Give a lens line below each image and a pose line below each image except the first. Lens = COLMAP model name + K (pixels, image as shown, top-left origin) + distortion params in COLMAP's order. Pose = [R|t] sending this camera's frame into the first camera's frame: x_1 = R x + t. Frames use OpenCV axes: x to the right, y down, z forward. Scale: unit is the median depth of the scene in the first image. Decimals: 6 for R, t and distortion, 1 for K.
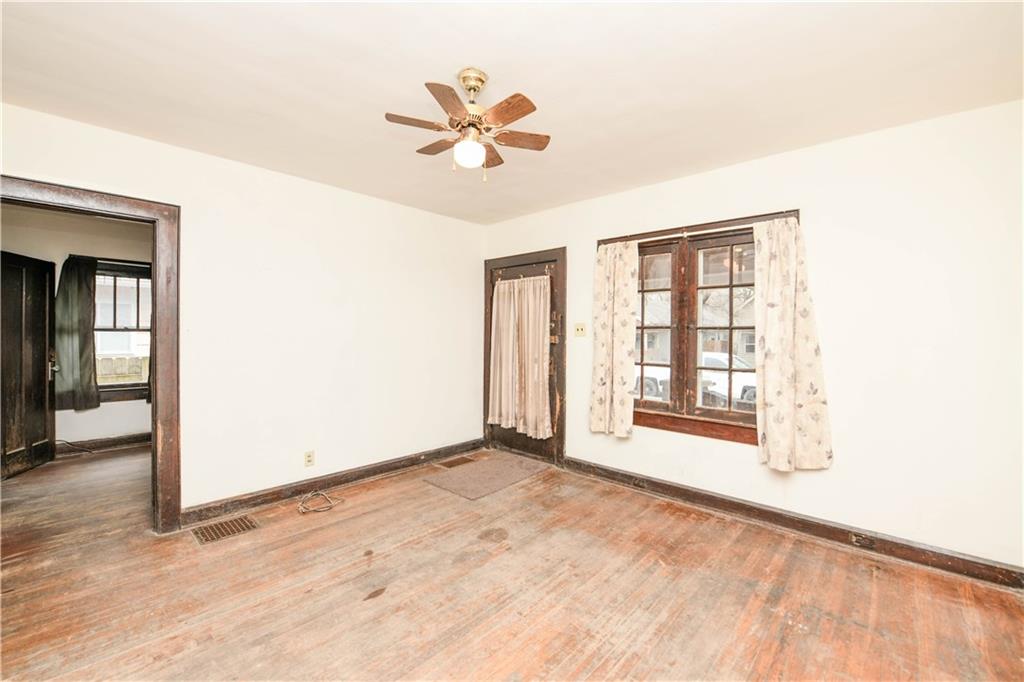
lens RADIAL K [[423.5, 0, 510.3], [0, 423.5, 336.3], [0, 0, 1]] dist [-0.007479, -0.006244]
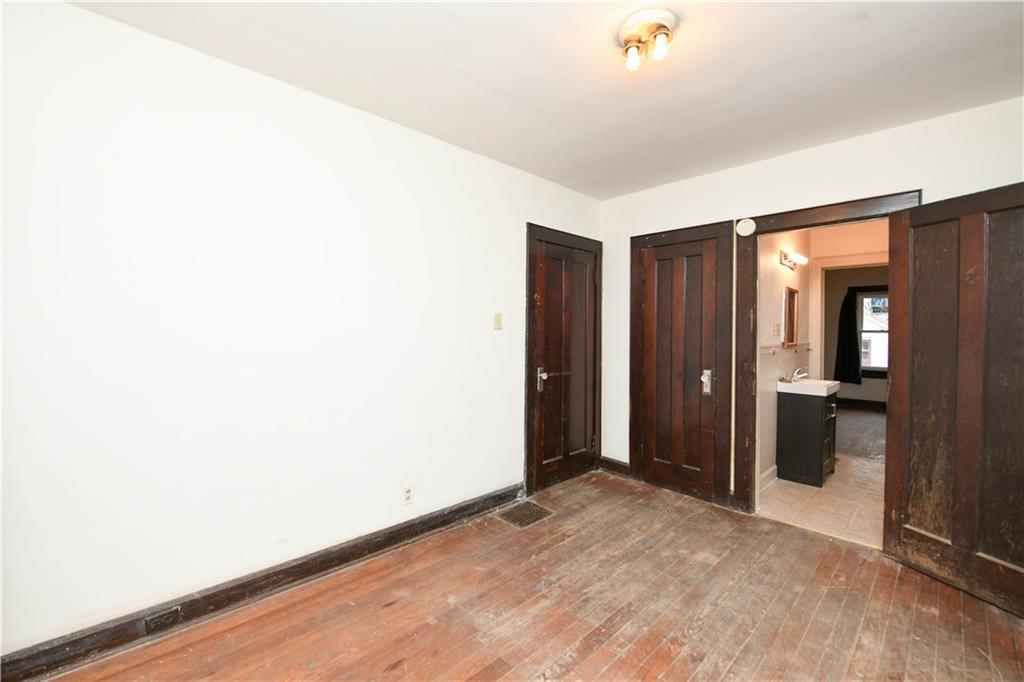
lens RADIAL K [[419.9, 0, 510.1], [0, 419.9, 333.5], [0, 0, 1]] dist [0.001245, -0.005606]
pose [[-0.997756, -0.012177, 0.065840, -0.336020], [-0.011700, 0.999902, 0.007633, -0.005327], [-0.065926, 0.006846, -0.997801, 0.869555]]
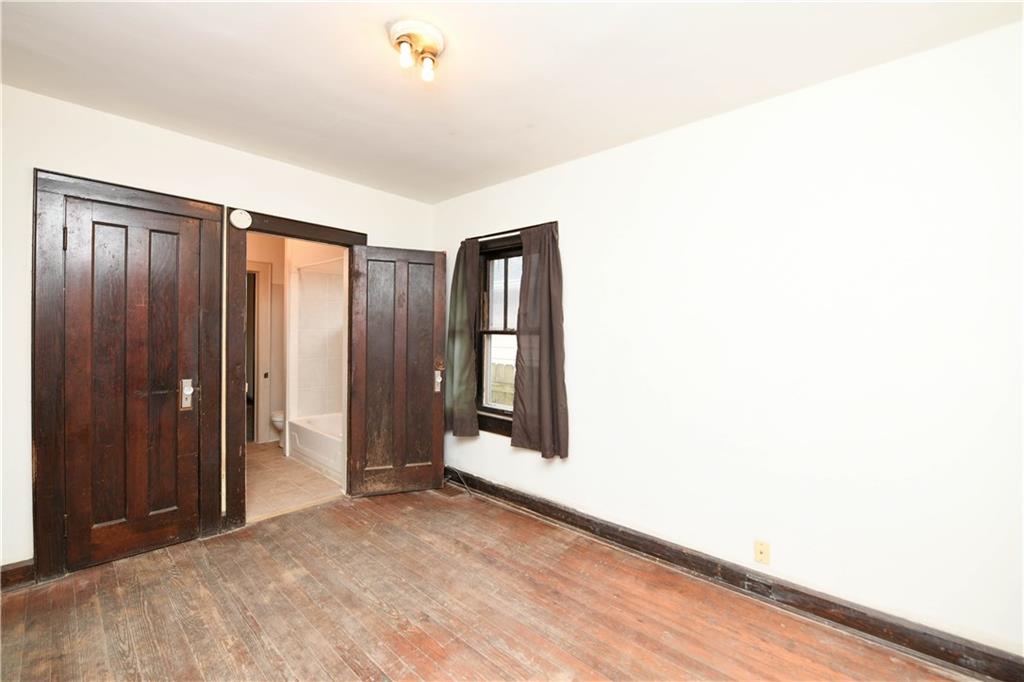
lens RADIAL K [[419.9, 0, 510.1], [0, 419.9, 333.5], [0, 0, 1]] dist [0.001245, -0.005606]
pose [[-0.002502, -0.008711, -0.999959, -0.151561], [-0.014111, 0.999863, -0.008675, -0.005383], [0.999897, 0.014089, -0.002625, 0.679996]]
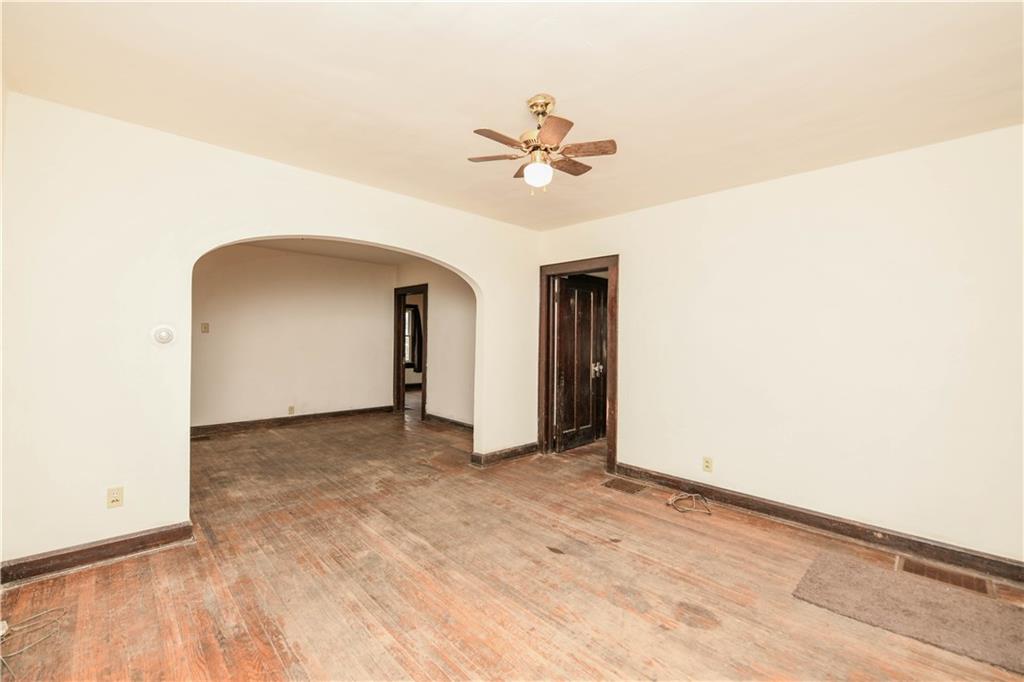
lens RADIAL K [[423.5, 0, 510.3], [0, 423.5, 336.3], [0, 0, 1]] dist [-0.007479, -0.006244]
pose [[-0.062458, -0.014018, -0.997949, 0.666789], [-0.021098, 0.999696, -0.012722, 0.003392], [0.997825, 0.020260, -0.062735, 0.670306]]
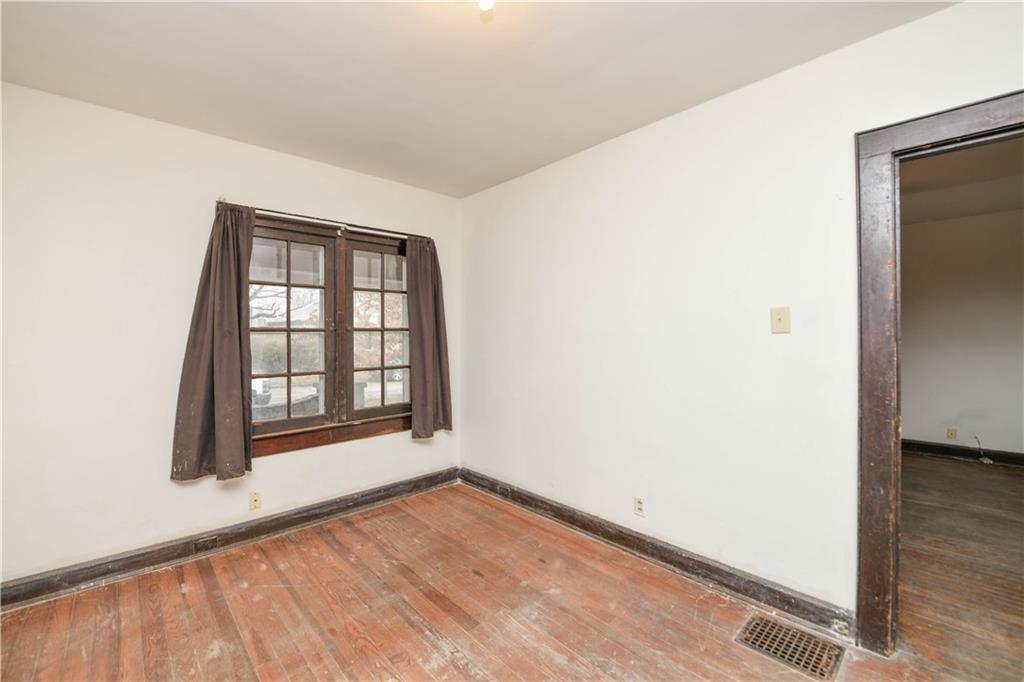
lens RADIAL K [[430.6, 0, 520.4], [0, 430.6, 334.9], [0, 0, 1]] dist [-0.002998, -0.000750]
pose [[0.069661, -0.003092, 0.997566, -0.590062], [0.008467, 0.999961, 0.002508, -0.006890], [-0.997535, 0.008272, 0.069685, 0.588781]]
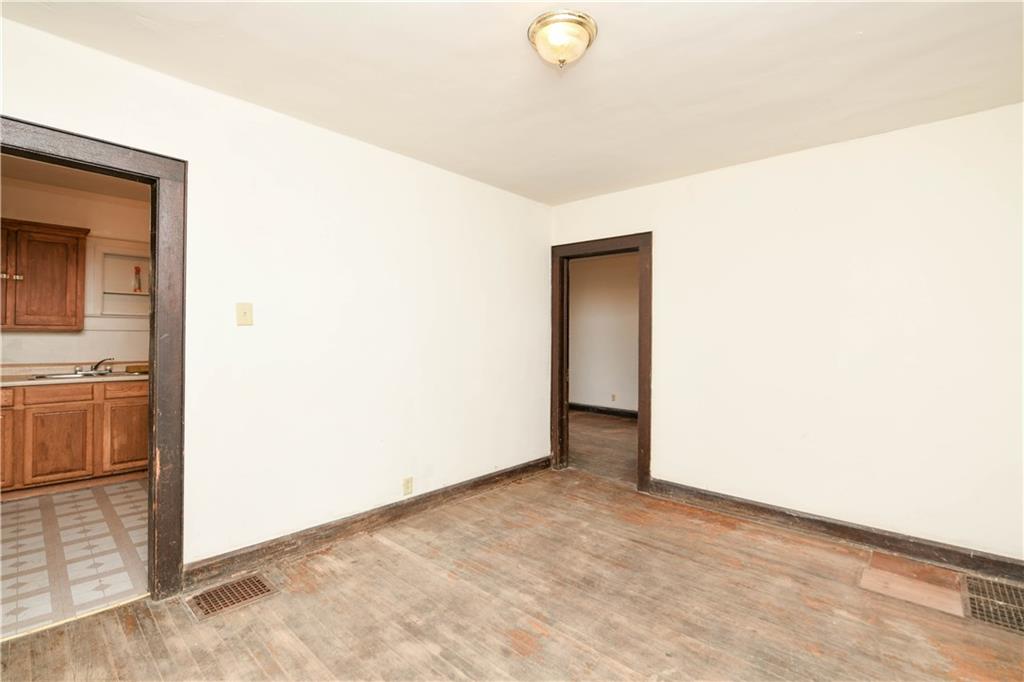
lens RADIAL K [[465.1, 0, 510.3], [0, 465.1, 334.1], [0, 0, 1]] dist [-0.012030, -0.000282]
pose [[0.004539, -0.003696, -0.999983, -0.243461], [-0.014549, 0.999887, -0.003762, 0.005044], [0.999884, 0.014565, 0.004484, -0.295947]]
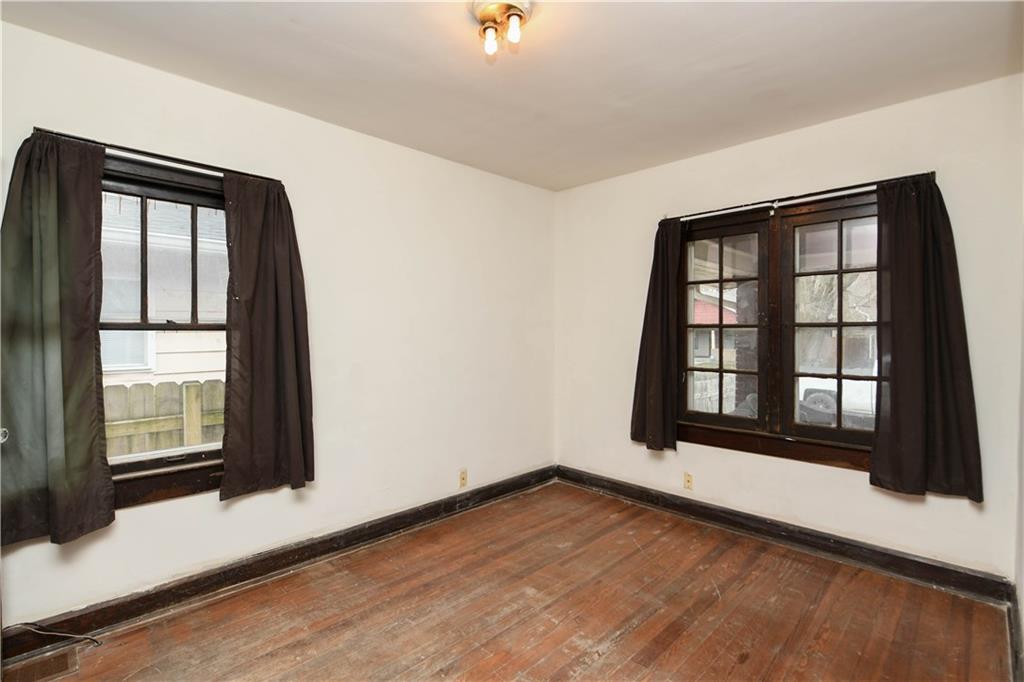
lens RADIAL K [[489.5, 0, 495.1], [0, 489.5, 338.6], [0, 0, 1]] dist [0.004453, 0.000851]
pose [[0.998048, 0.000028, -0.062446, -0.383769], [0.000665, 0.999938, 0.011074, -0.006051], [0.062442, -0.011094, 0.997987, 0.361248]]
